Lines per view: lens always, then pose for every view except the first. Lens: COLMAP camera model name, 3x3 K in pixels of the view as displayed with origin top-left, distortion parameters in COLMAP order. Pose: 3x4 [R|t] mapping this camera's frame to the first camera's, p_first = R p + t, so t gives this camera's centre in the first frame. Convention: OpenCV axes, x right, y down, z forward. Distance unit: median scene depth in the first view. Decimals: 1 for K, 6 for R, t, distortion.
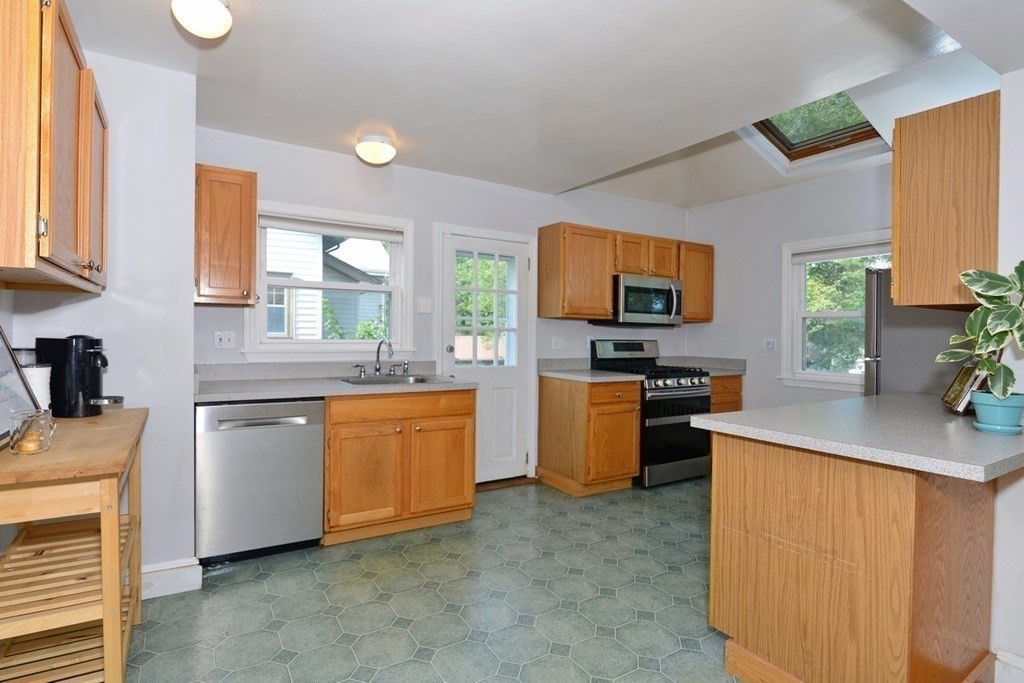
lens RADIAL K [[457.9, 0, 482.5], [0, 457.9, 328.5], [0, 0, 1]] dist [0.002417, 0.000102]
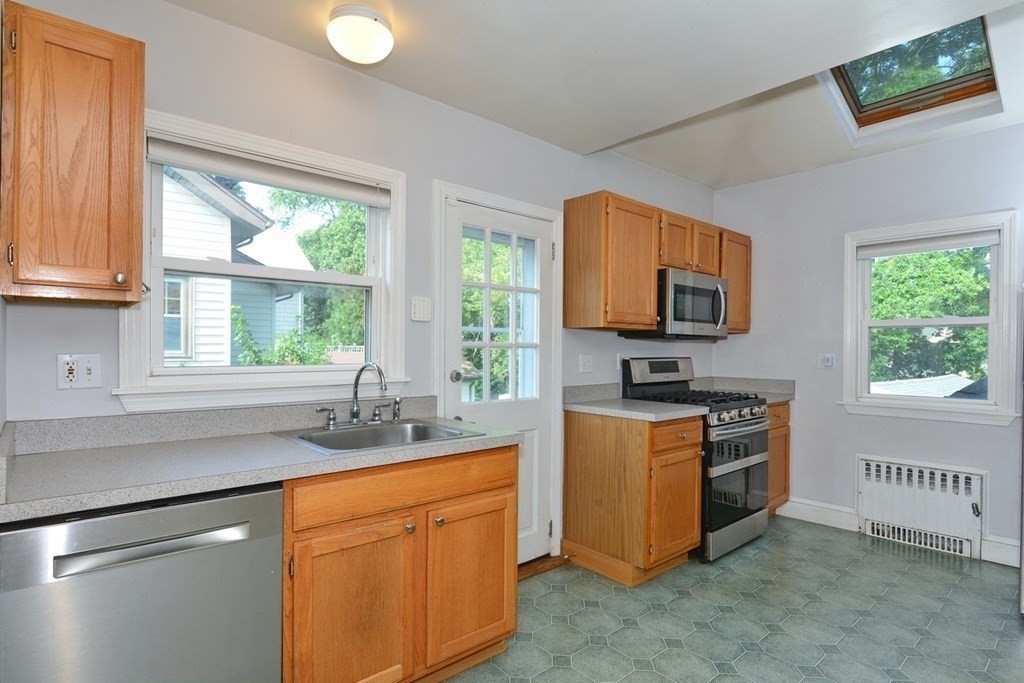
lens RADIAL K [[464.4, 0, 427.3], [0, 464.4, 339.0], [0, 0, 1]] dist [-0.002219, -0.000070]
pose [[0.995610, -0.006308, 0.093384, -0.155659], [0.006949, 0.999954, -0.006545, -0.003626], [-0.093339, 0.007165, 0.995609, 0.312426]]
